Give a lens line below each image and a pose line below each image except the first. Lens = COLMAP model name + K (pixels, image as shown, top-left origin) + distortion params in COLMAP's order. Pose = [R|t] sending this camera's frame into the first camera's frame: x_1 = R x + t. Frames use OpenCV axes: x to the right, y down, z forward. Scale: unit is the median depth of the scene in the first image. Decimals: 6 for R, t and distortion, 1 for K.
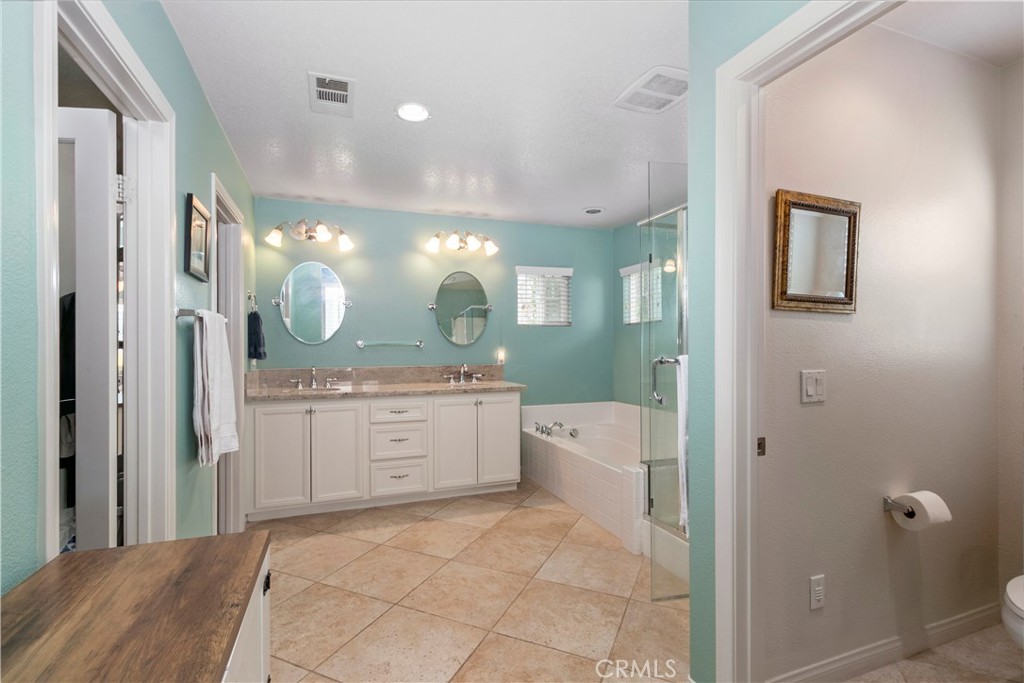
lens RADIAL K [[471.2, 0, 505.7], [0, 471.2, 344.5], [0, 0, 1]] dist [-0.001557, -0.001125]
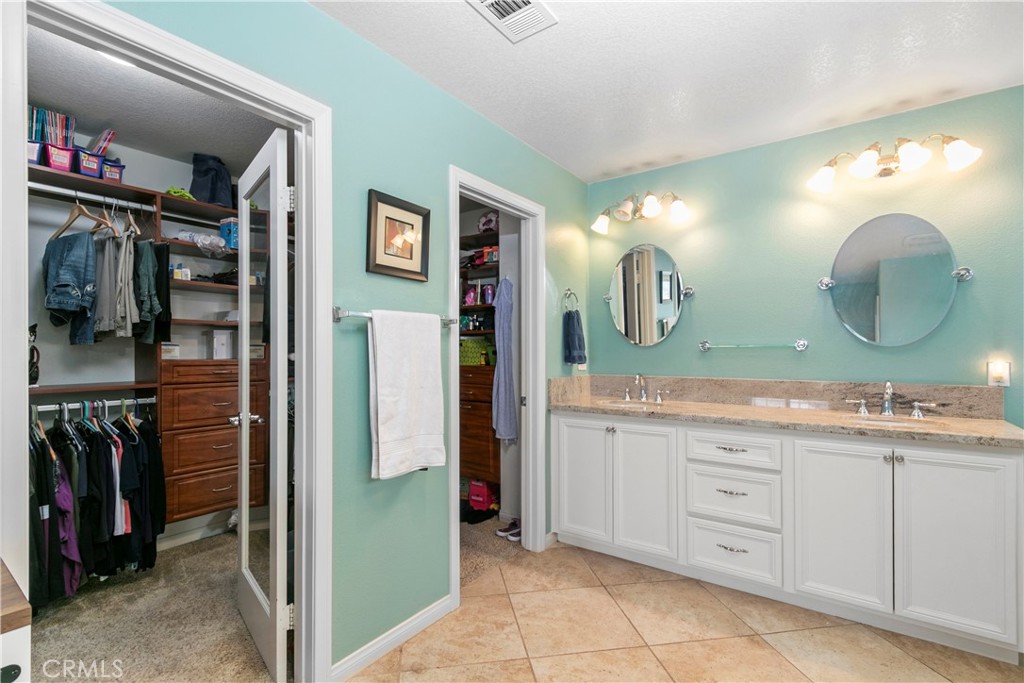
lens RADIAL K [[471.2, 0, 511.1], [0, 471.2, 350.3], [0, 0, 1]] dist [-0.001557, -0.001125]
pose [[0.542986, 0.002756, -0.839737, 0.146756], [0.003411, 0.999979, 0.005487, 0.000858], [0.839735, -0.005844, 0.542965, 0.370225]]
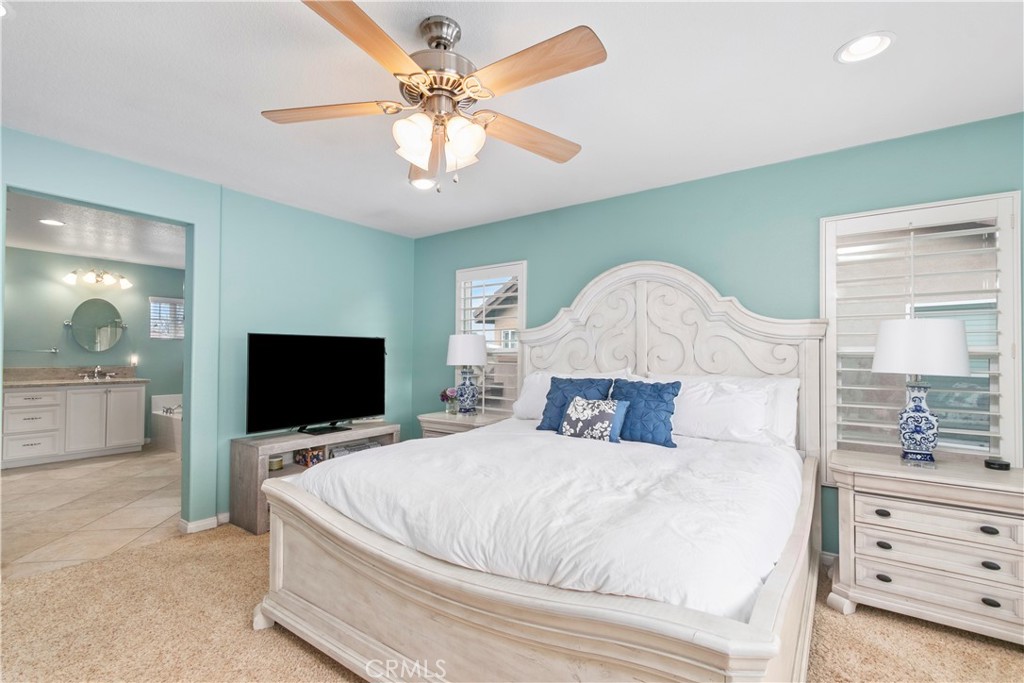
lens RADIAL K [[471.2, 0, 516.9], [0, 471.2, 347.4], [0, 0, 1]] dist [-0.001557, -0.001125]
pose [[0.831485, 0.020813, 0.555157, 0.186235], [-0.015774, 0.999780, -0.013856, -0.013708], [-0.555323, 0.002764, 0.831630, -0.930648]]
